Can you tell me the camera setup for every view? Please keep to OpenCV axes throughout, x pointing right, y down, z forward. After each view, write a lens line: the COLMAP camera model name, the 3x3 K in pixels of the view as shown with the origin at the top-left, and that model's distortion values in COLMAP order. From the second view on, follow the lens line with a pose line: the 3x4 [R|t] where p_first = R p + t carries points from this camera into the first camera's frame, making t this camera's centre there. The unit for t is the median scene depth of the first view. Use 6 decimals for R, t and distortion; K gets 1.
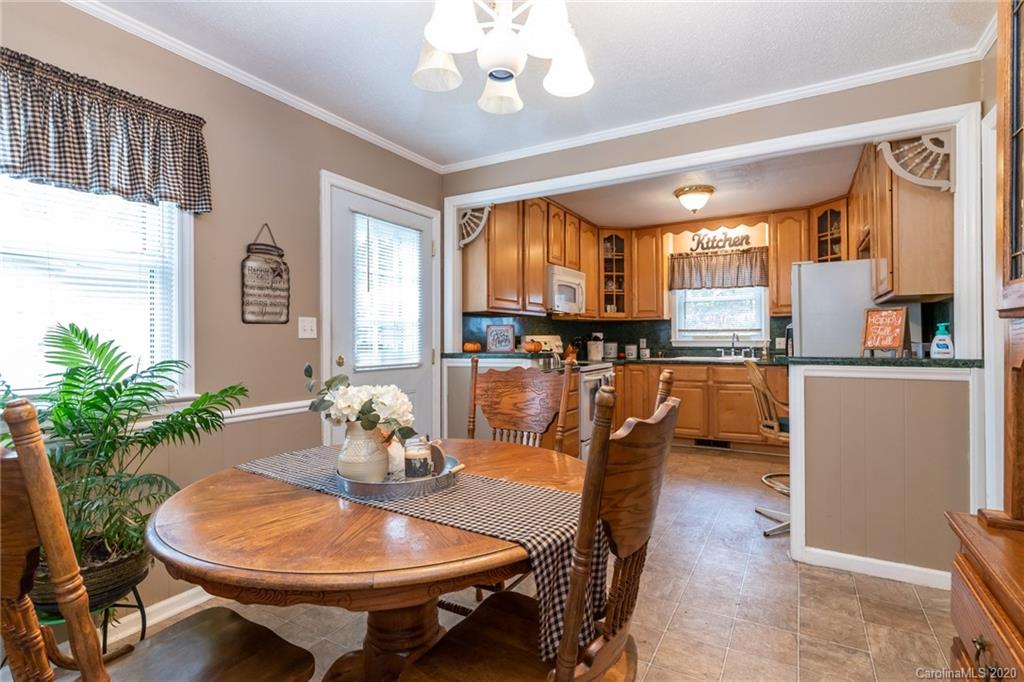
lens RADIAL K [[501.9, 0, 527.0], [0, 501.9, 330.9], [0, 0, 1]] dist [0.004923, -0.000855]
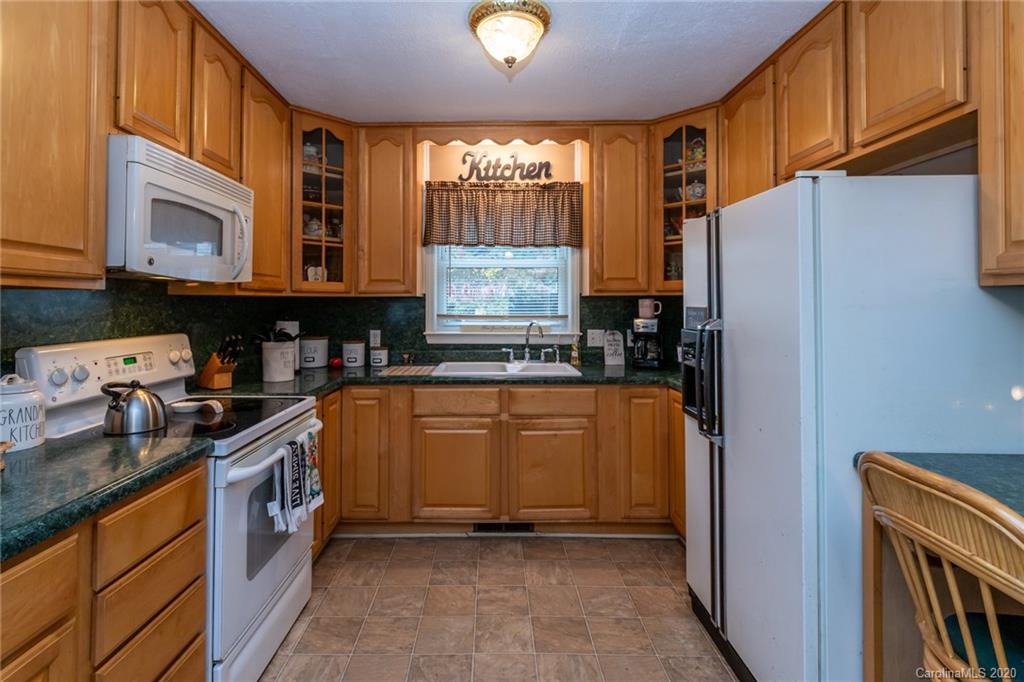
lens RADIAL K [[501.9, 0, 491.0], [0, 501.9, 295.1], [0, 0, 1]] dist [0.004923, -0.000855]
pose [[0.881840, 0.013551, 0.471354, 0.086619], [-0.012611, 0.999907, -0.005155, -0.023127], [-0.471381, -0.001399, 0.881929, 0.479330]]
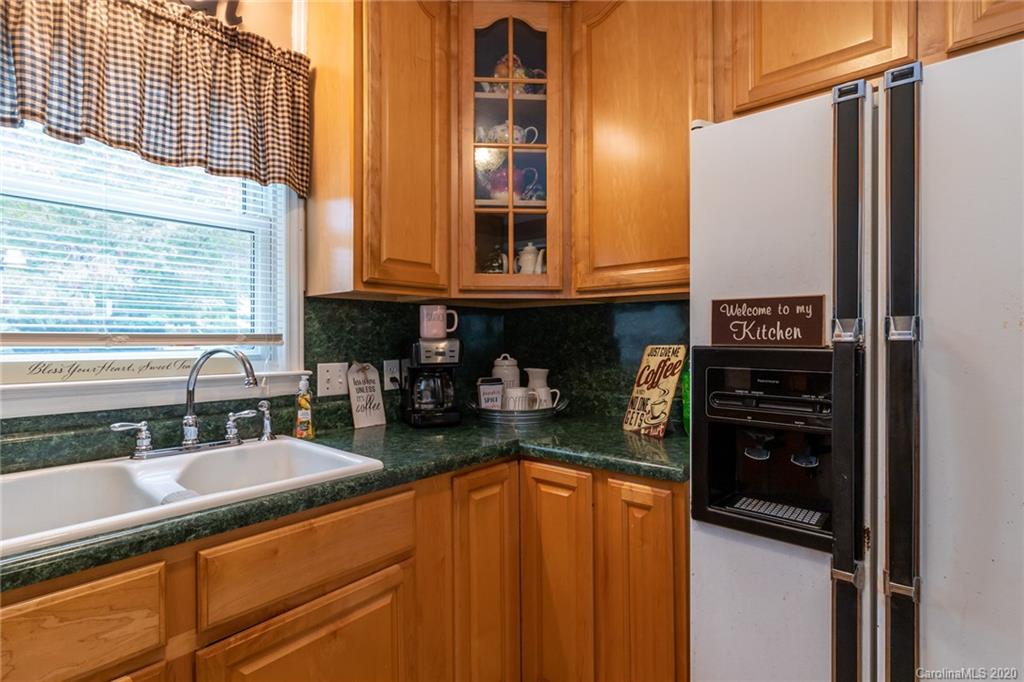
lens RADIAL K [[501.9, 0, 510.6], [0, 501.9, 339.2], [0, 0, 1]] dist [0.004923, -0.000855]
pose [[0.227642, 0.004761, 0.973733, 0.203138], [-0.016028, 0.999871, -0.001142, -0.002607], [-0.973613, -0.015347, 0.227689, 0.773468]]
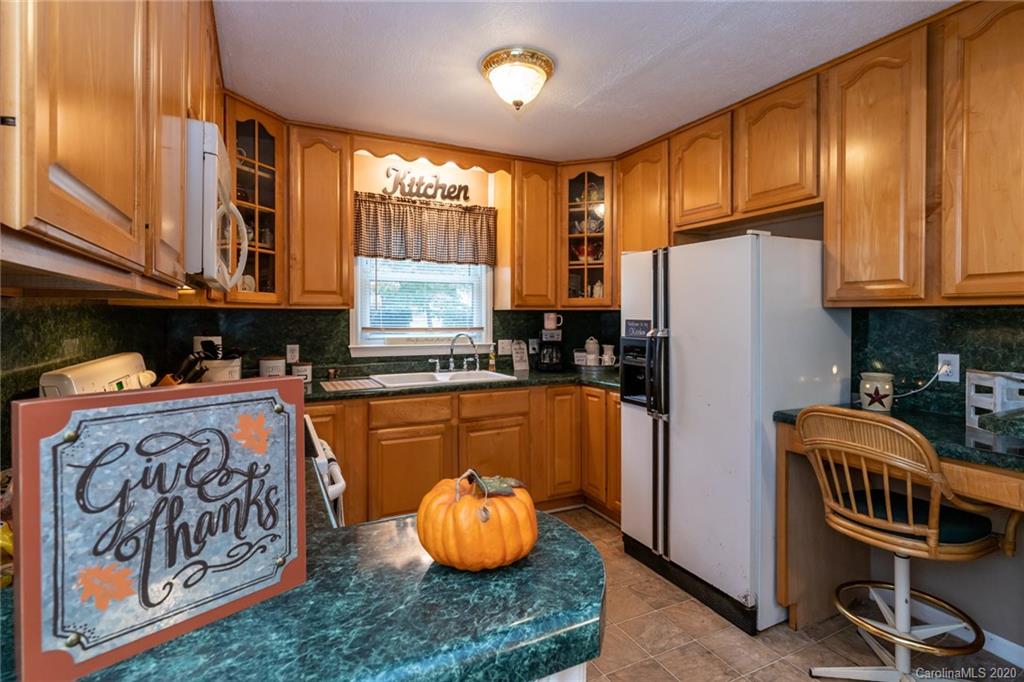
lens RADIAL K [[501.9, 0, 514.9], [0, 501.9, 316.3], [0, 0, 1]] dist [0.004923, -0.000855]
pose [[0.571026, 0.008320, 0.820890, -0.068733], [-0.019076, 0.999813, 0.003136, -0.020712], [-0.820711, -0.017450, 0.571078, 0.553074]]
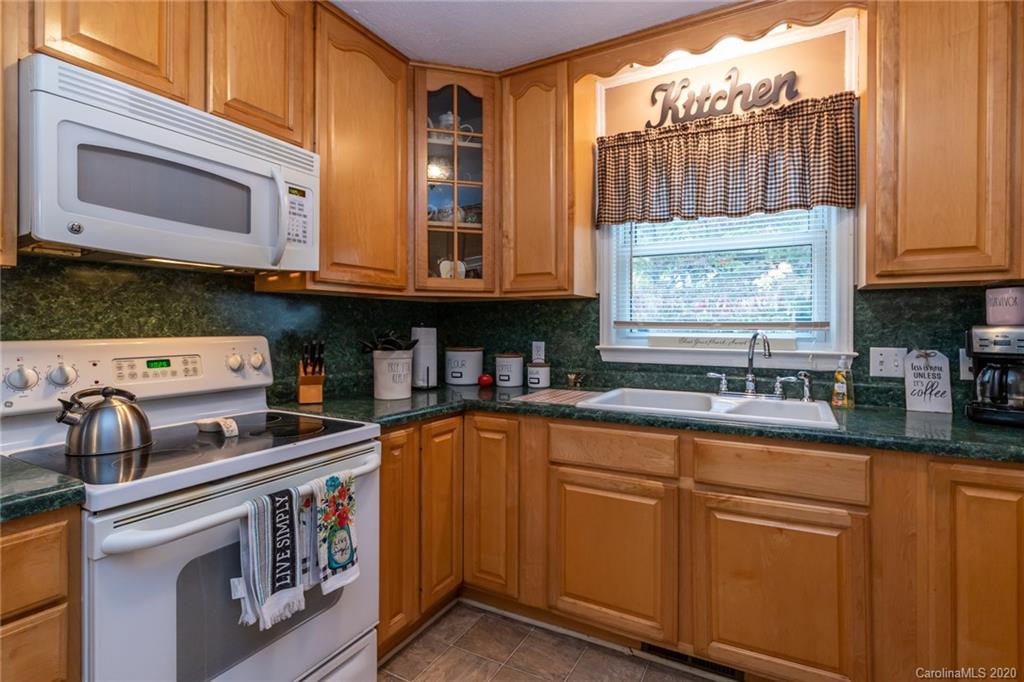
lens RADIAL K [[501.9, 0, 513.9], [0, 501.9, 323.3], [0, 0, 1]] dist [0.004923, -0.000855]
pose [[0.999918, 0.005969, -0.011335, 0.230183], [-0.005807, 0.999882, 0.014210, -0.006440], [0.011419, -0.014143, 0.999835, 0.604533]]
